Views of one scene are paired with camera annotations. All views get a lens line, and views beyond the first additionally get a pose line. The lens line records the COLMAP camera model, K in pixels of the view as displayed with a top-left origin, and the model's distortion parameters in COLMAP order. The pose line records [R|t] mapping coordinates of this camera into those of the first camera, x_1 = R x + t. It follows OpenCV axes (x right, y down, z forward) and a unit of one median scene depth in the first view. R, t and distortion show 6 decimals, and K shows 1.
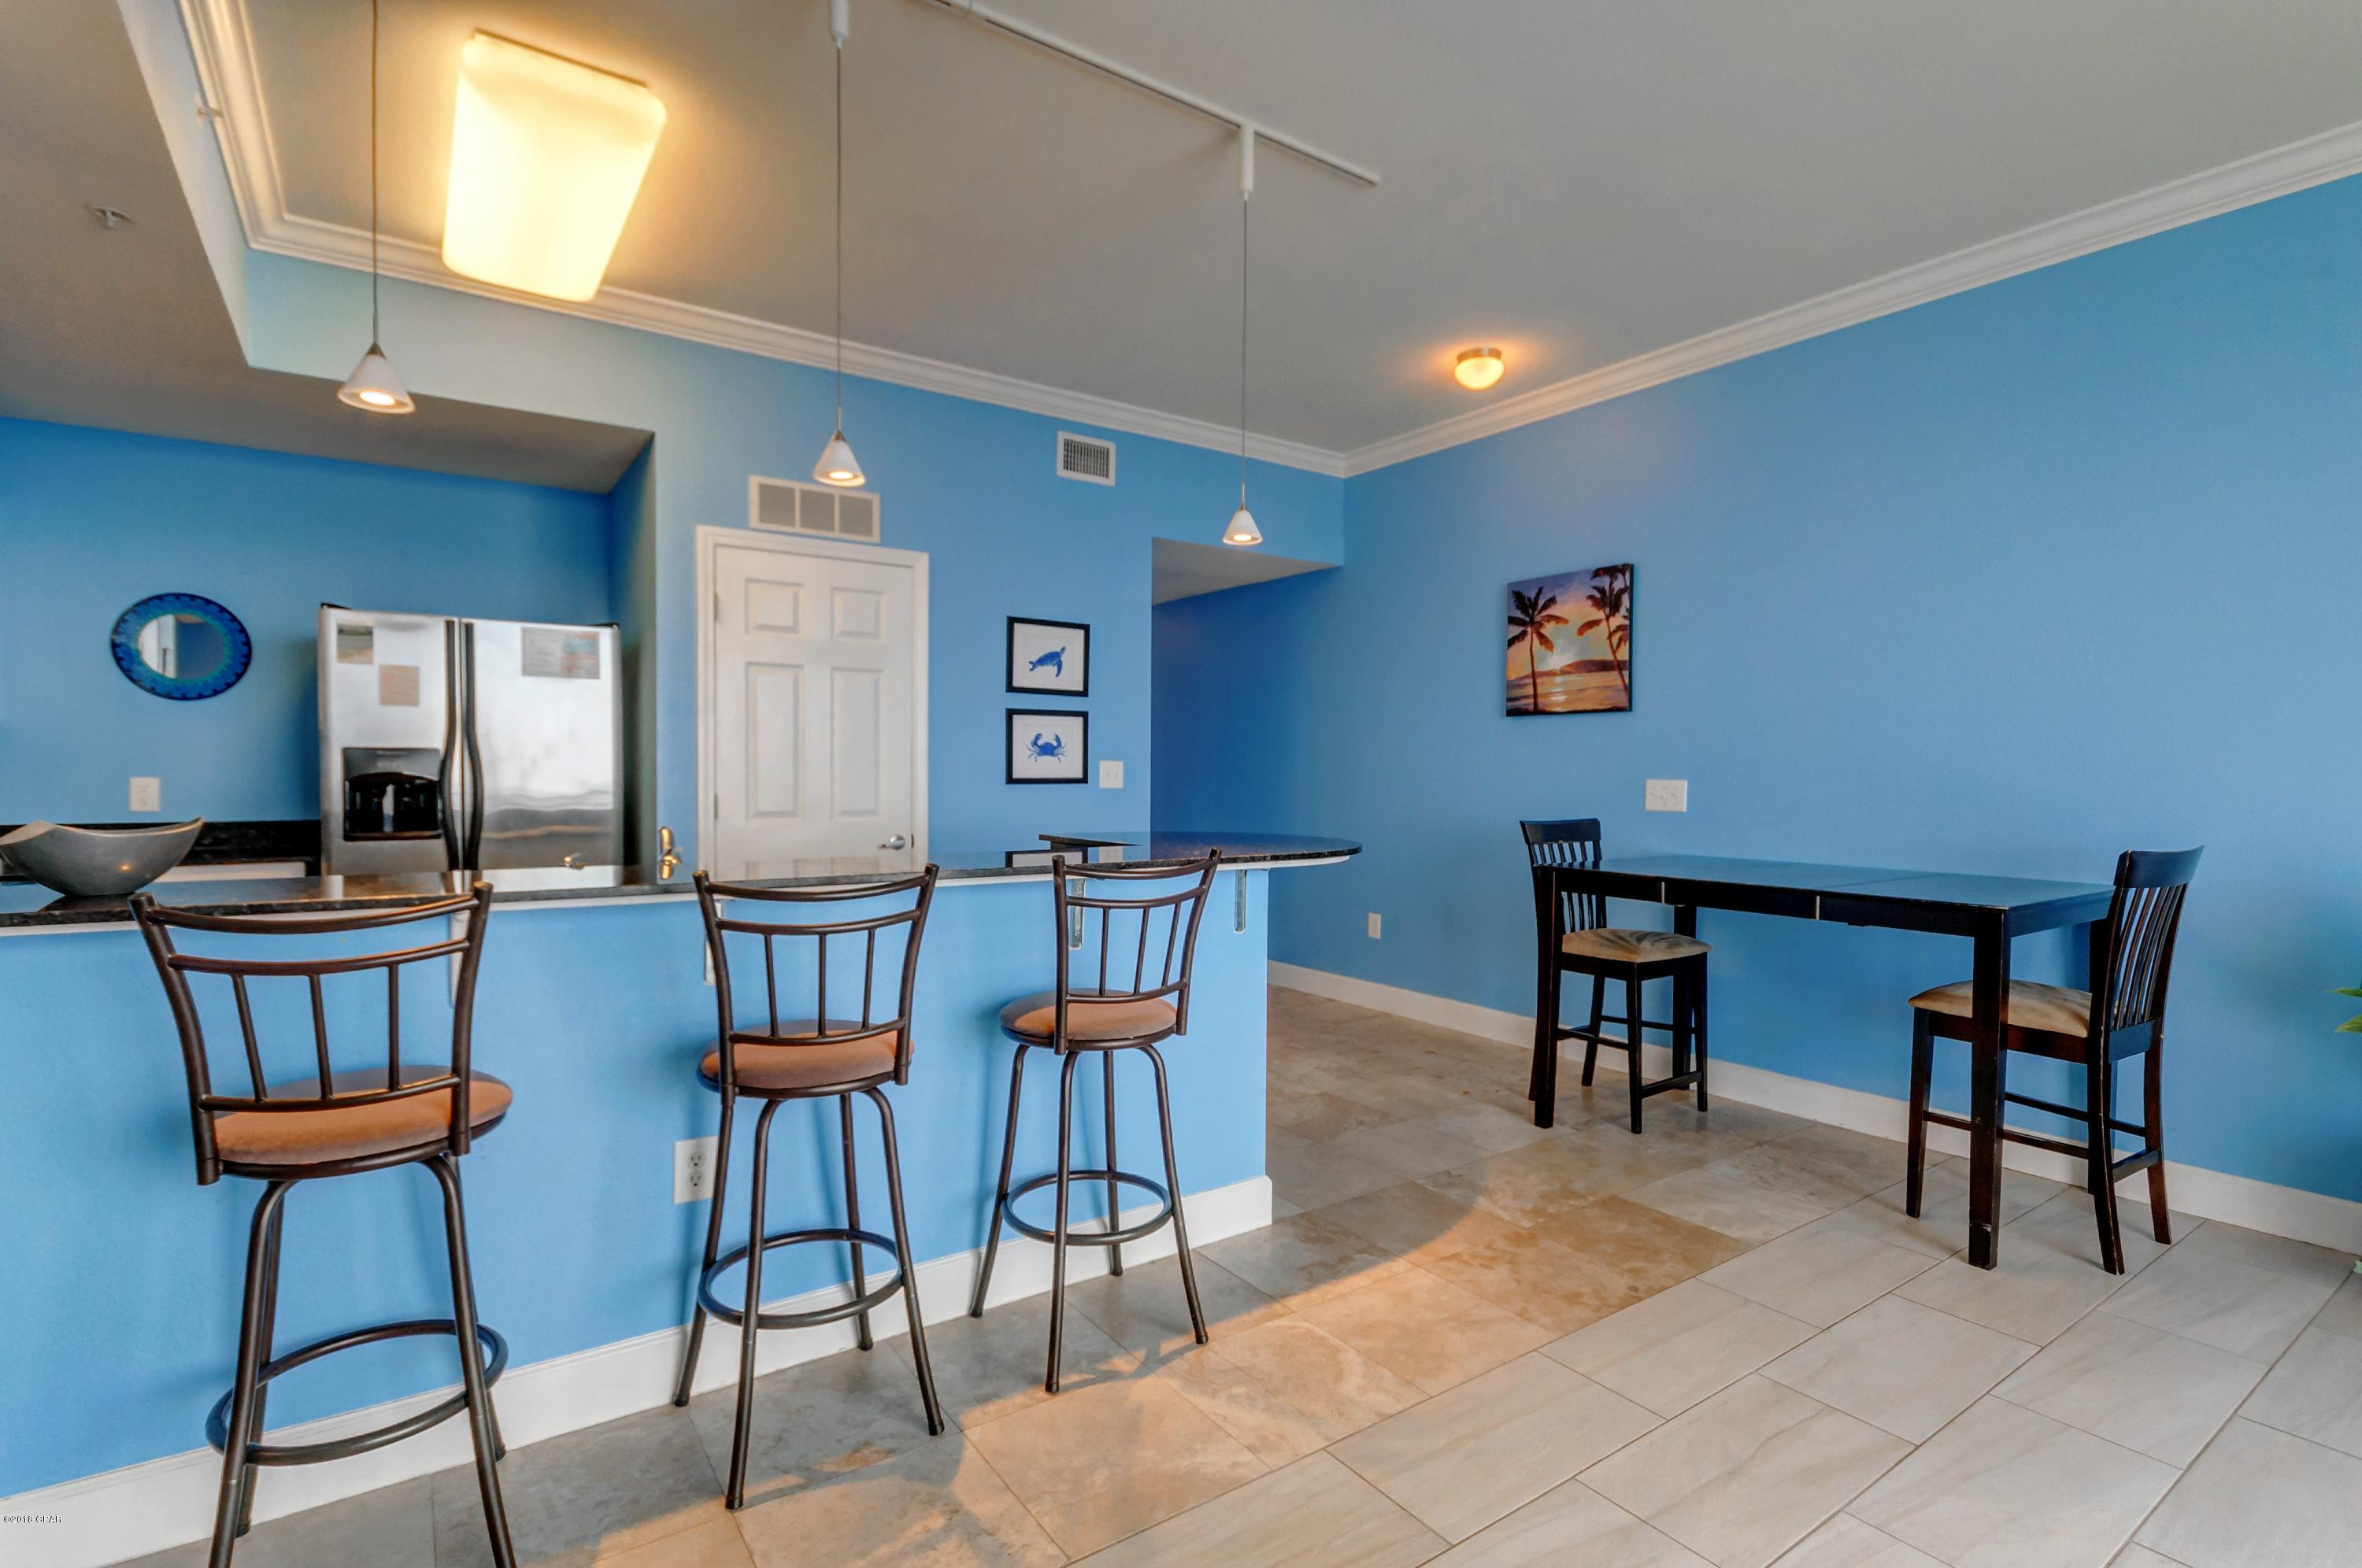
lens RADIAL K [[1114.1, 0, 1163.3], [0, 1114.1, 799.1], [0, 0, 1]] dist [0.004034, -0.007669]
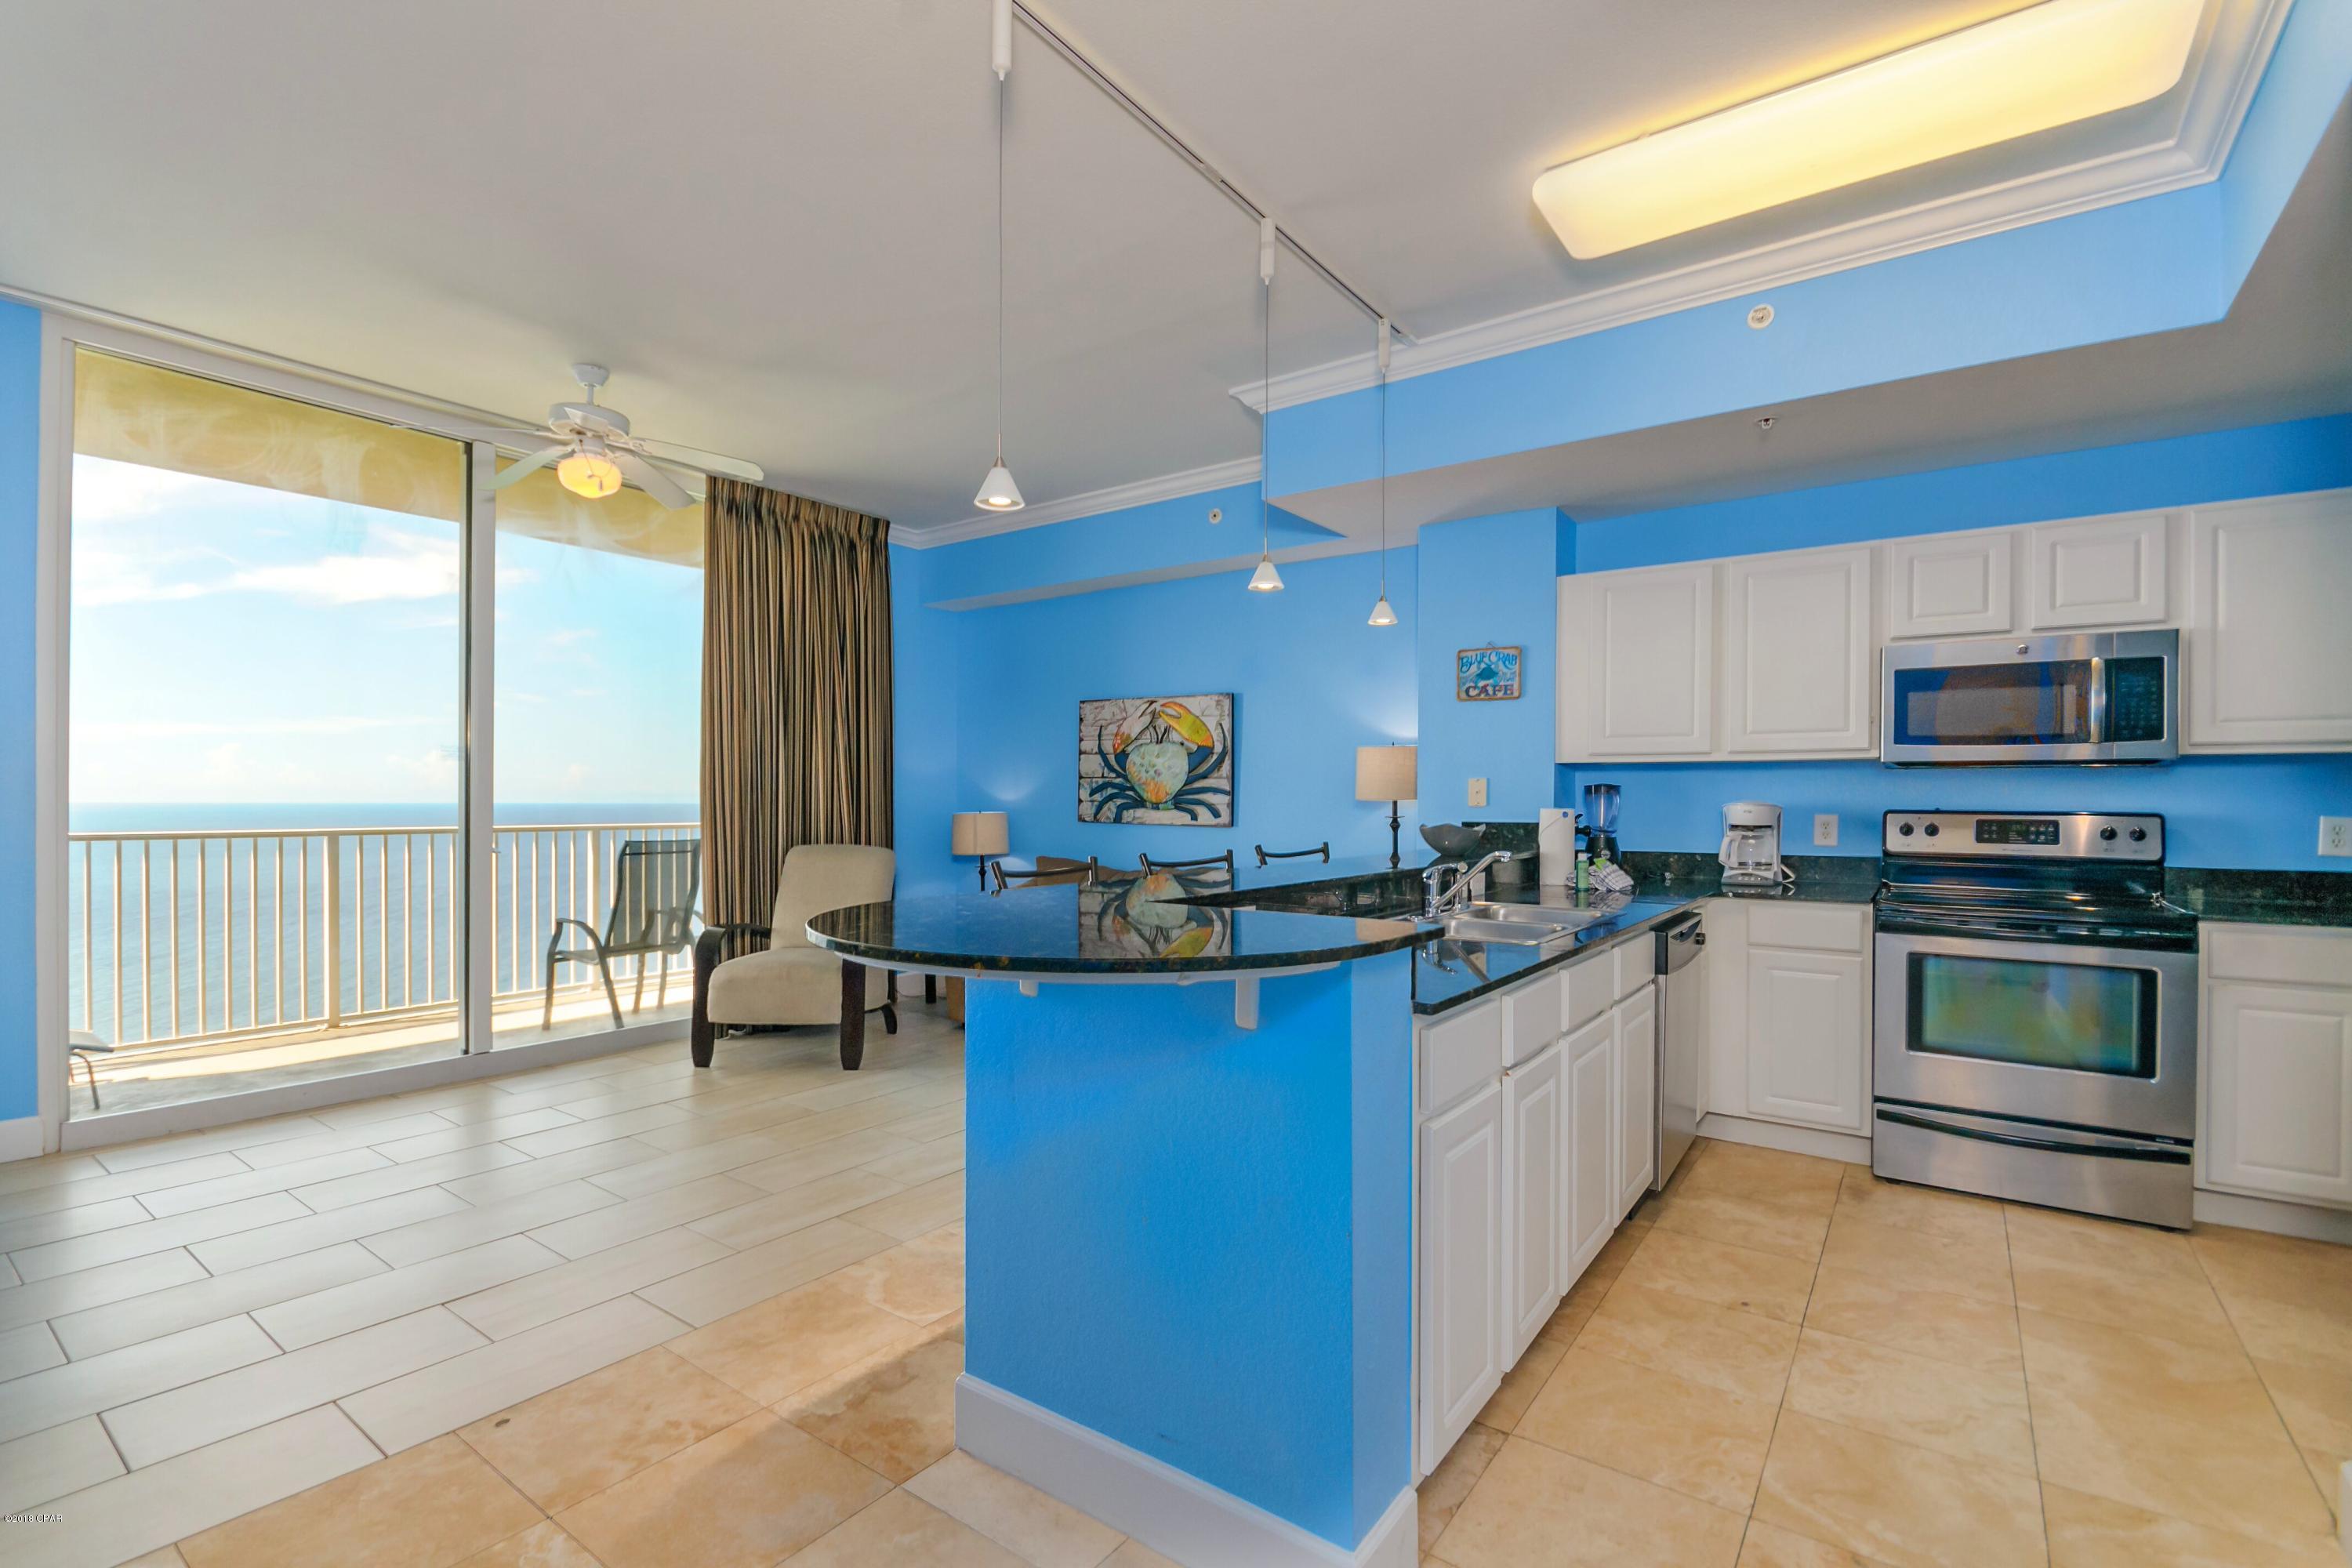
lens RADIAL K [[1066.8, 0, 1167.1], [0, 1066.8, 797.4], [0, 0, 1]] dist [-0.002270, -0.001270]
pose [[-0.944774, -0.006819, -0.327651, 0.191643], [-0.014878, 0.999645, 0.022095, -0.041264], [0.327384, 0.025749, -0.944541, 1.657651]]
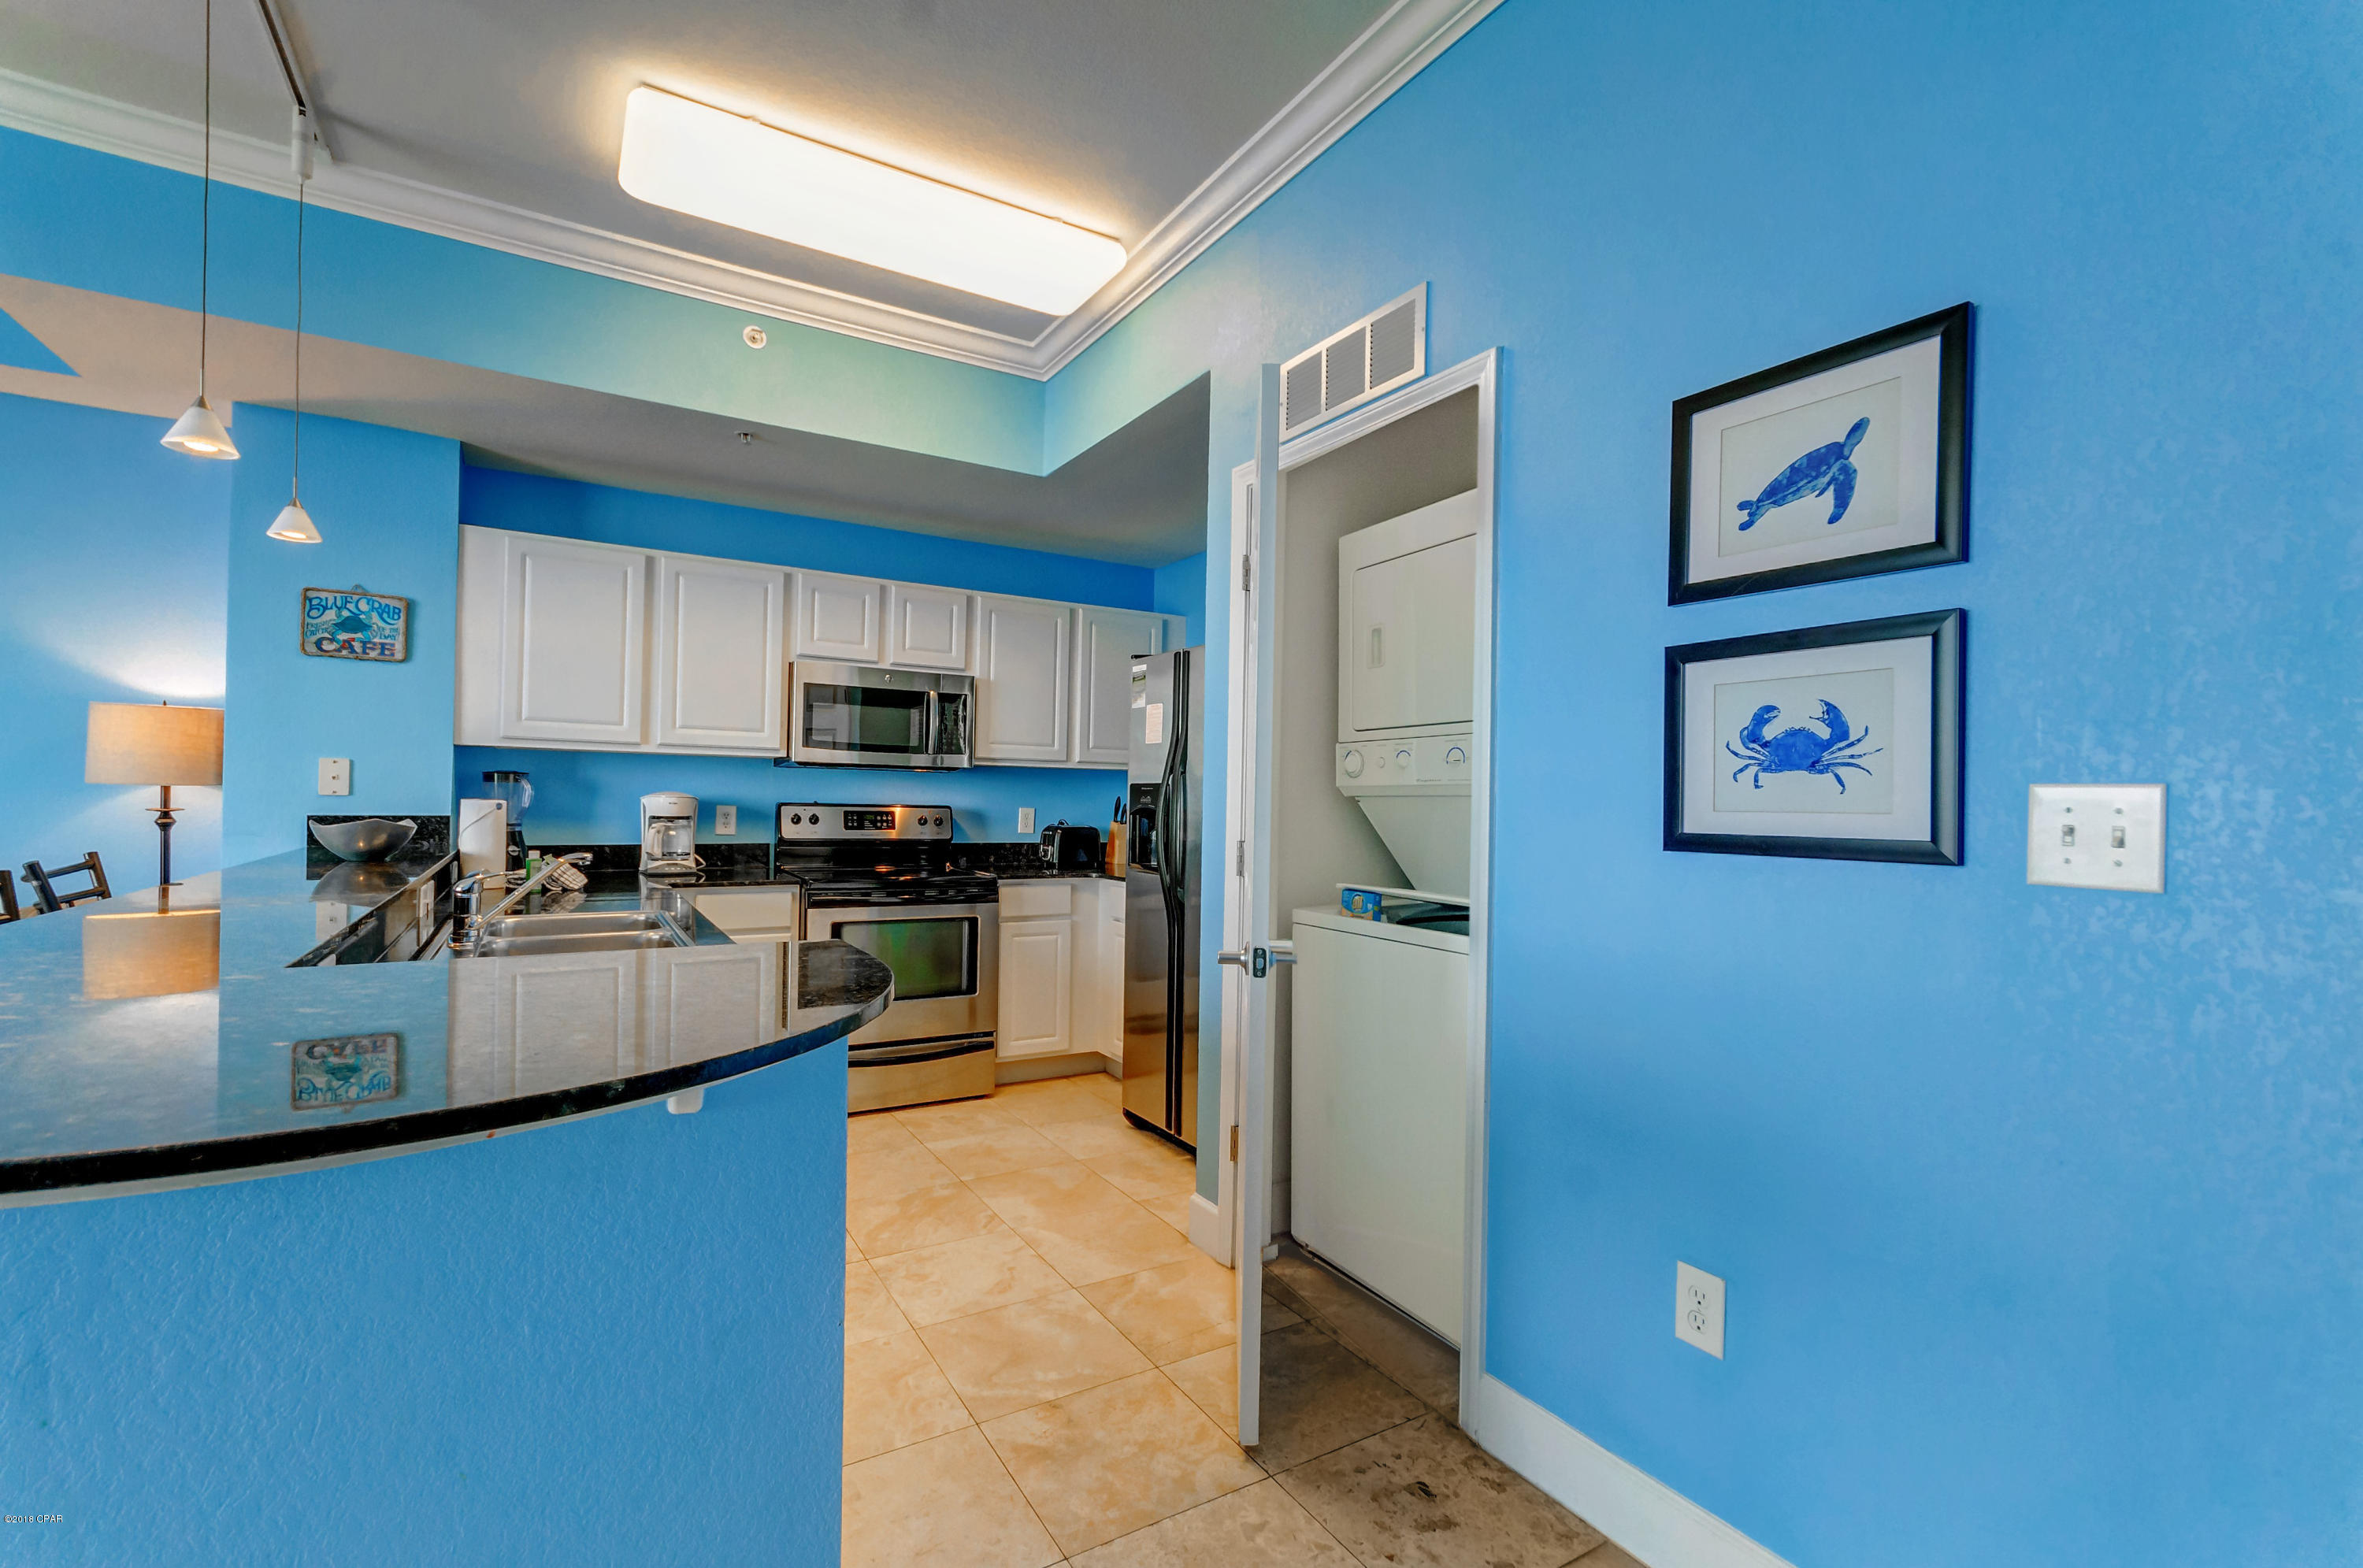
lens RADIAL K [[1033.2, 0, 1163.8], [0, 1033.2, 797.3], [0, 0, 1]] dist [-0.001842, -0.000554]
pose [[-0.065696, -0.008018, -0.997807, 0.344354], [-0.045262, 0.998962, -0.005047, -0.034601], [0.996813, 0.044831, -0.065991, 1.354619]]
